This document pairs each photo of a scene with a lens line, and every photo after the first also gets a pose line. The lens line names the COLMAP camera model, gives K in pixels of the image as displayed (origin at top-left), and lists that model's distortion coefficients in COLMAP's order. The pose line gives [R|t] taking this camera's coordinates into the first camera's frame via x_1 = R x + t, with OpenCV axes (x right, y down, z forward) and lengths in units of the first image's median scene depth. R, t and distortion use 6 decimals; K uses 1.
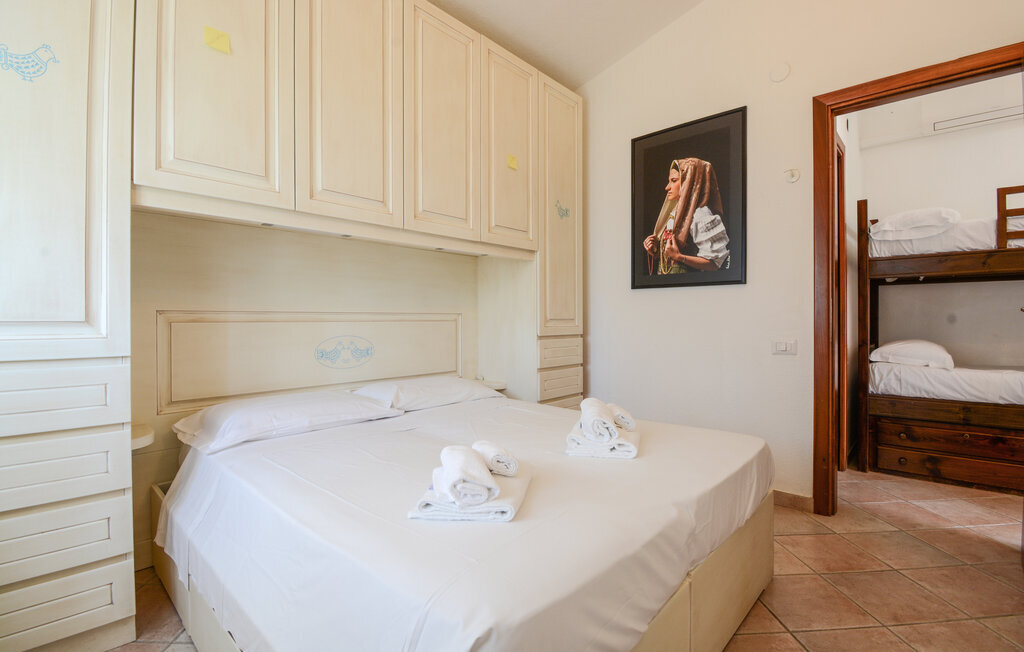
lens RADIAL K [[452.9, 0, 512.0], [0, 452.9, 315.3], [0, 0, 1]] dist [0.020342, 0.000043]
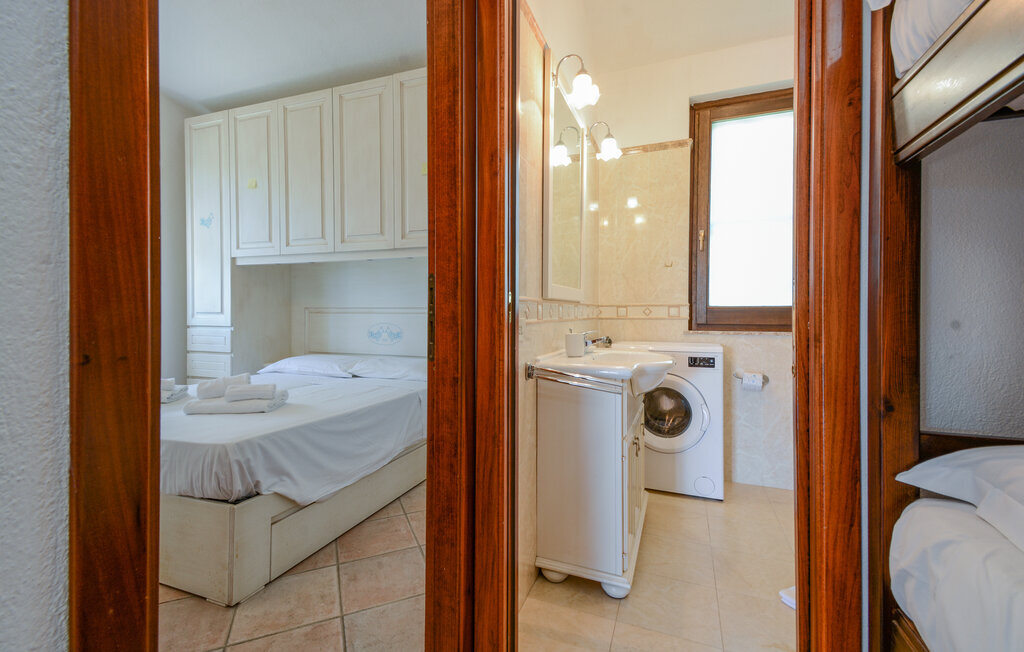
lens RADIAL K [[452.9, 0, 512.0], [0, 452.9, 315.3], [0, 0, 1]] dist [0.020342, 0.000043]
pose [[0.385755, 0.010845, -0.922538, 1.209910], [0.005114, 0.999890, 0.013893, 0.001239], [0.922587, -0.010077, 0.385657, 0.846601]]
